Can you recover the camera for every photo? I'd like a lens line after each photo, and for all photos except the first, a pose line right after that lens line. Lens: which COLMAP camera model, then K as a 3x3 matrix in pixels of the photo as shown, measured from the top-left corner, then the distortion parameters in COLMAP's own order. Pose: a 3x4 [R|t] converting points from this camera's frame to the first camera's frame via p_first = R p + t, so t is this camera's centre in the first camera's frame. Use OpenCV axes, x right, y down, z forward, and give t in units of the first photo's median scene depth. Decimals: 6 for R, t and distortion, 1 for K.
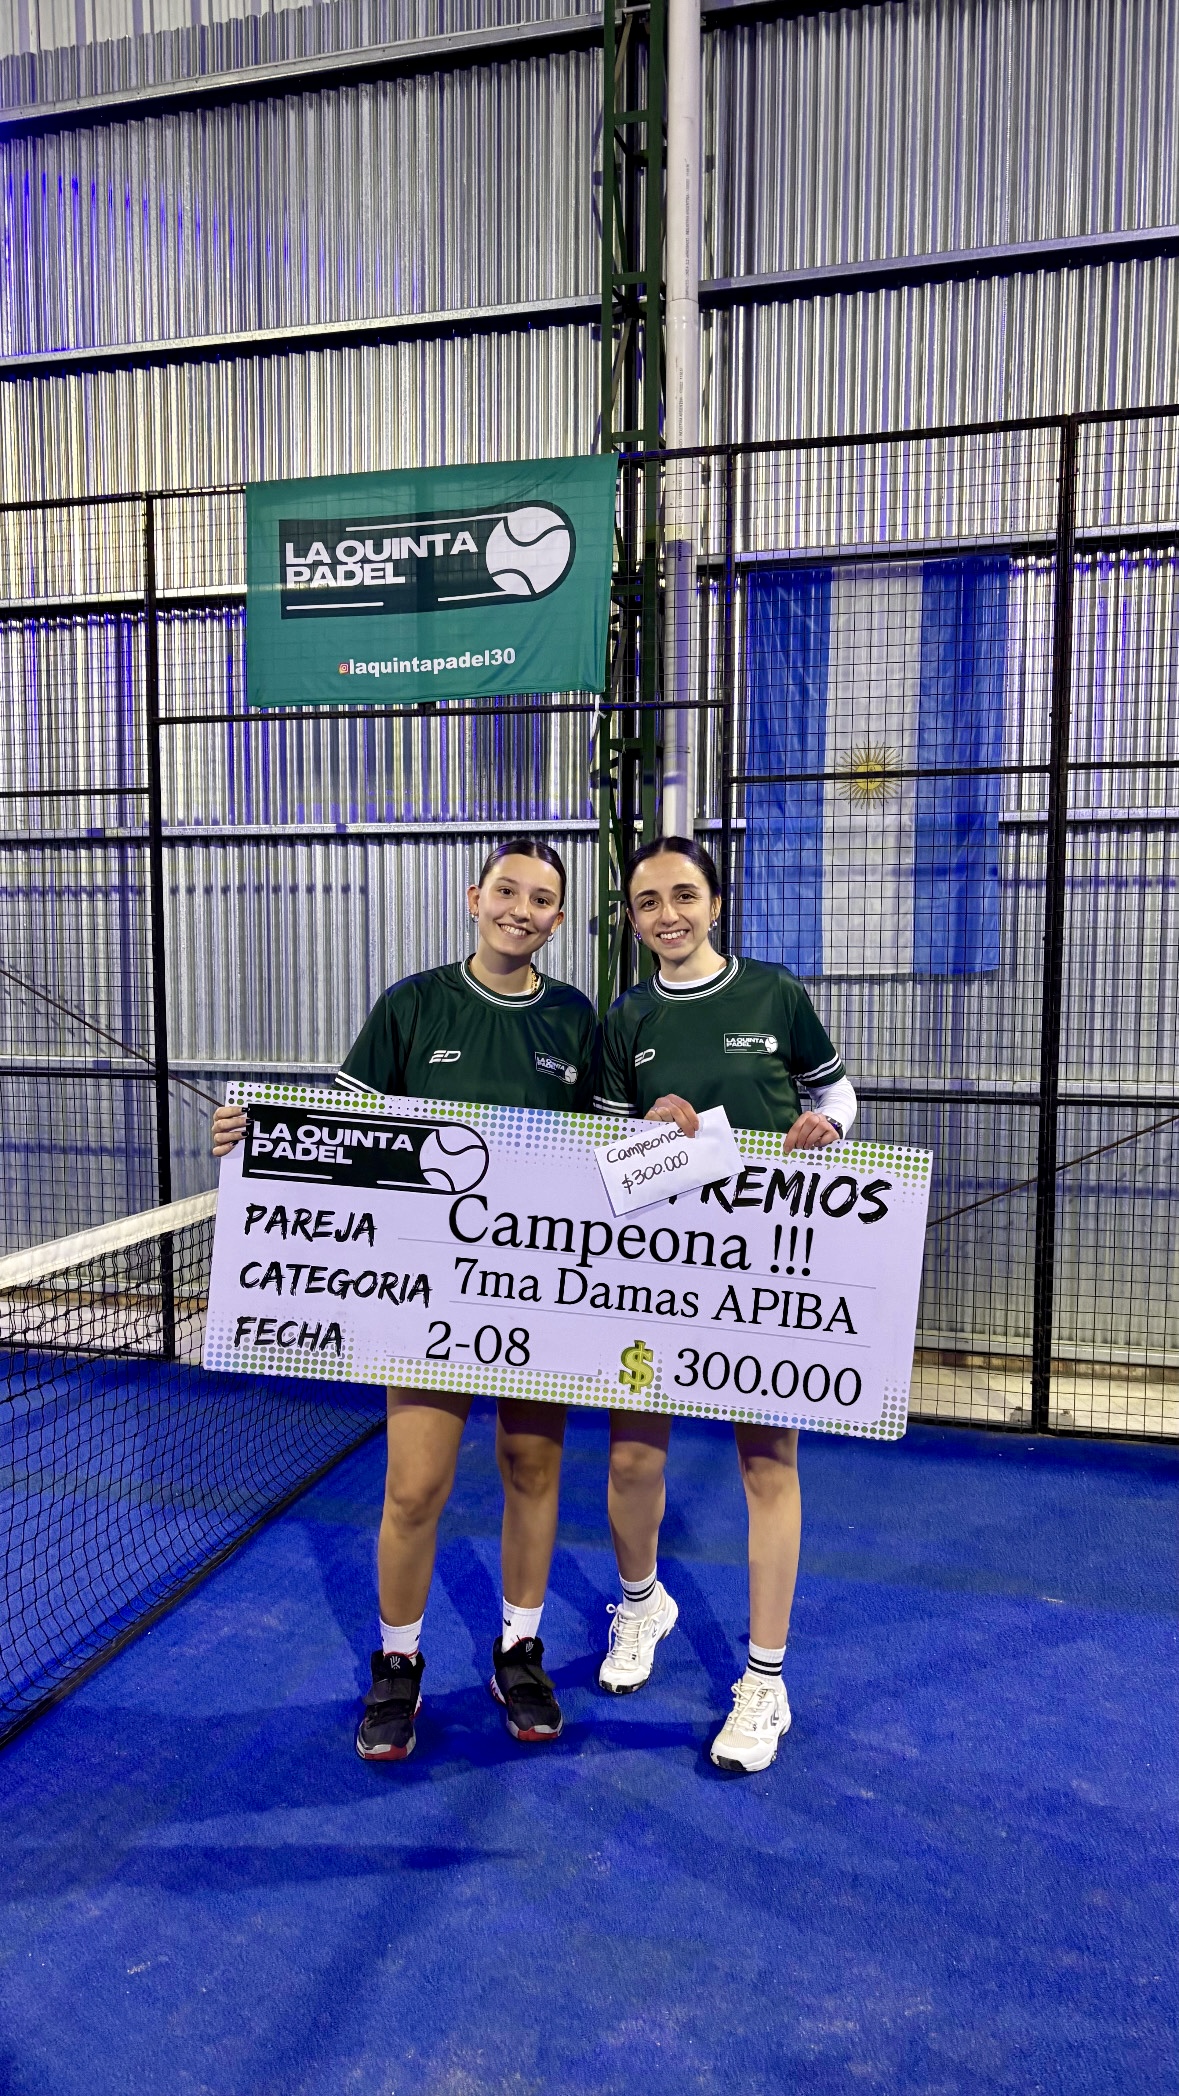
lens RADIAL K [[1558.8, 0, 594.7], [0, 1558.8, 1064.1], [0, 0, 1]] dist [0.052746, -0.072488]
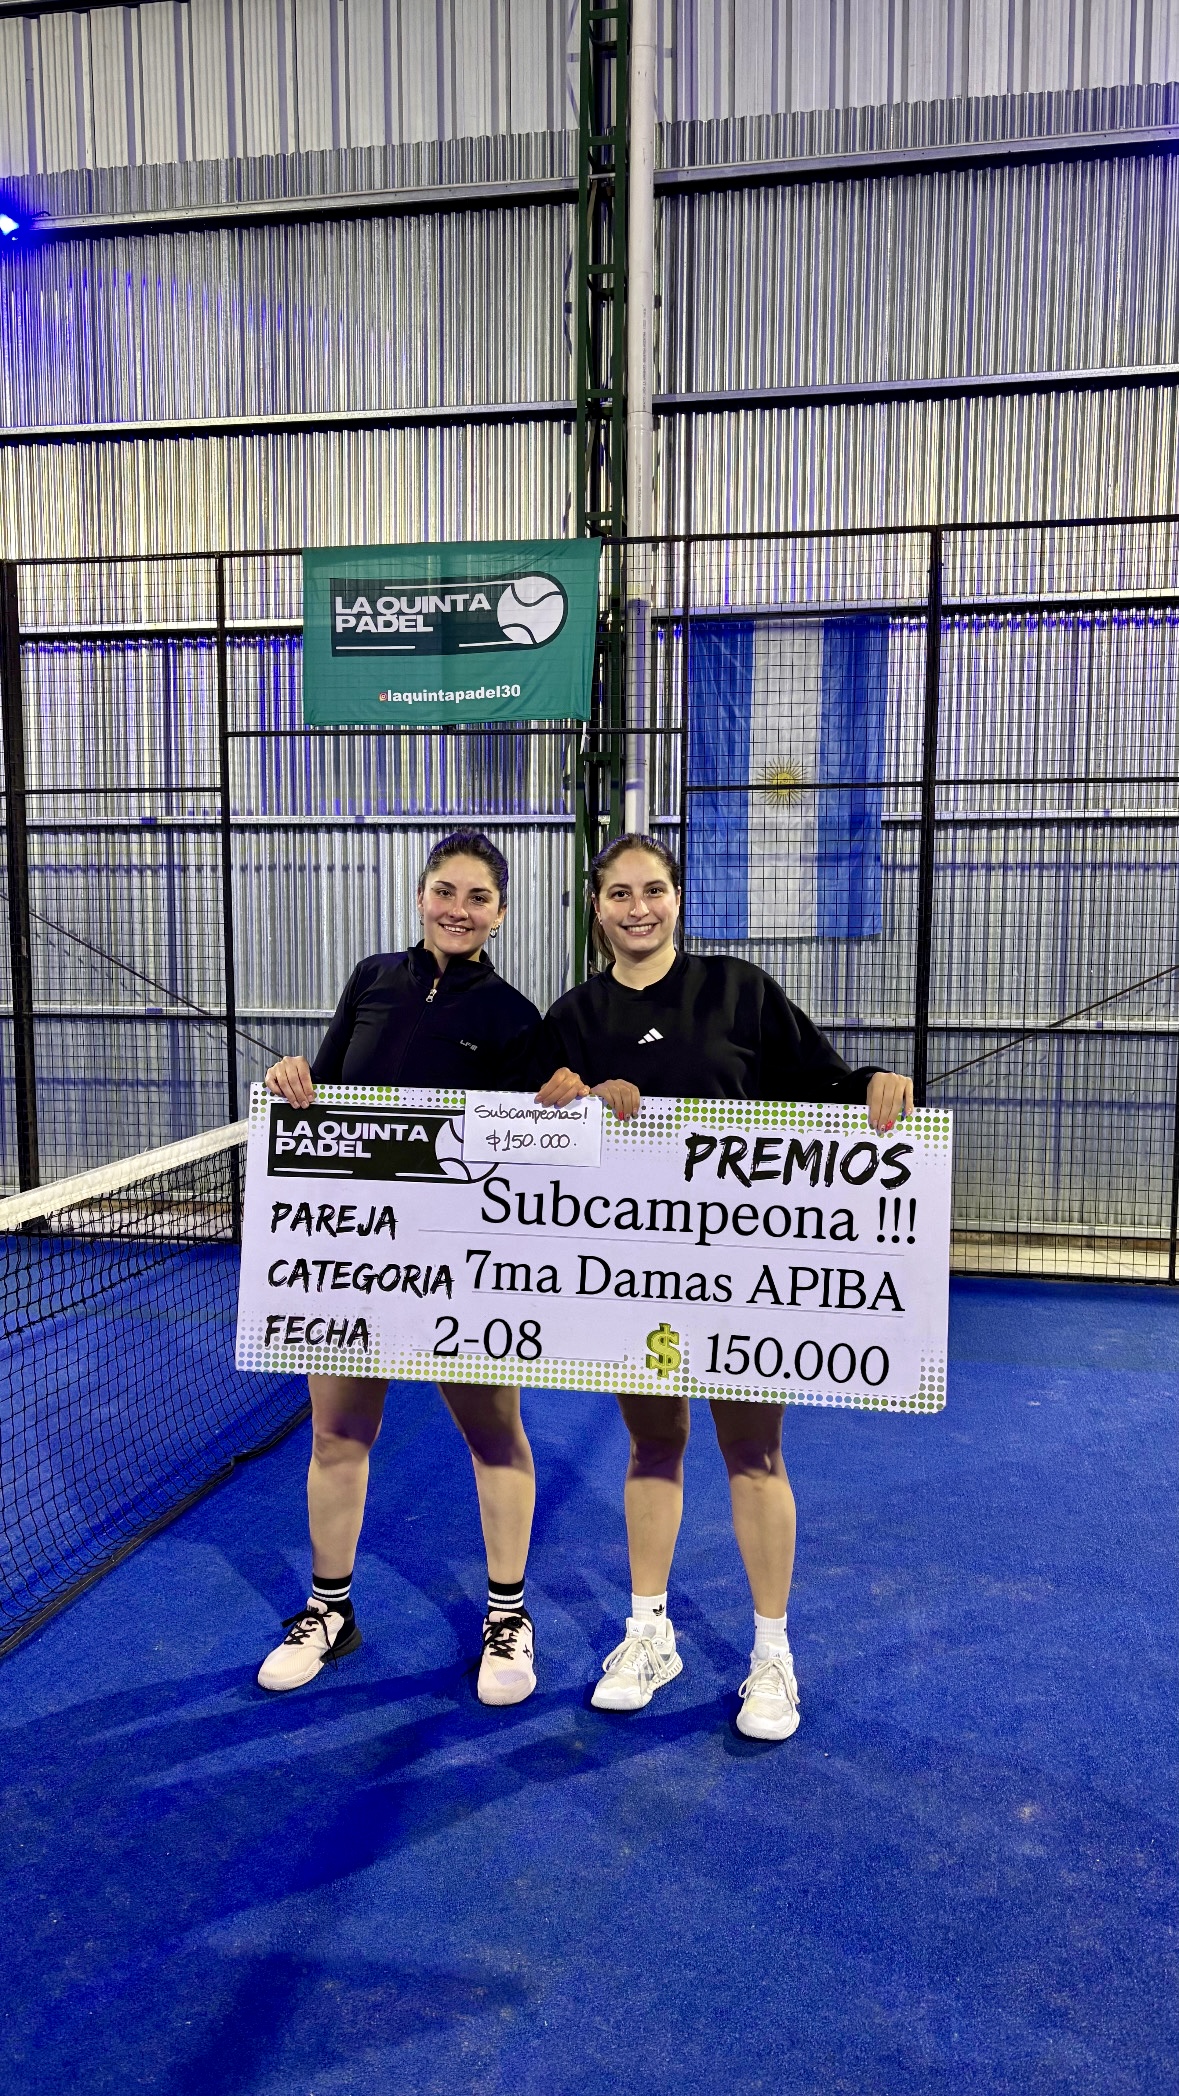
lens RADIAL K [[1542.4, 0, 600.9], [0, 1542.4, 1052.6], [0, 0, 1]] dist [0.053503, -0.064391]
pose [[0.994928, -0.006643, 0.100368, -0.101459], [0.005721, 0.999939, 0.009473, 0.024652], [-0.100425, -0.008851, 0.994905, -0.252806]]
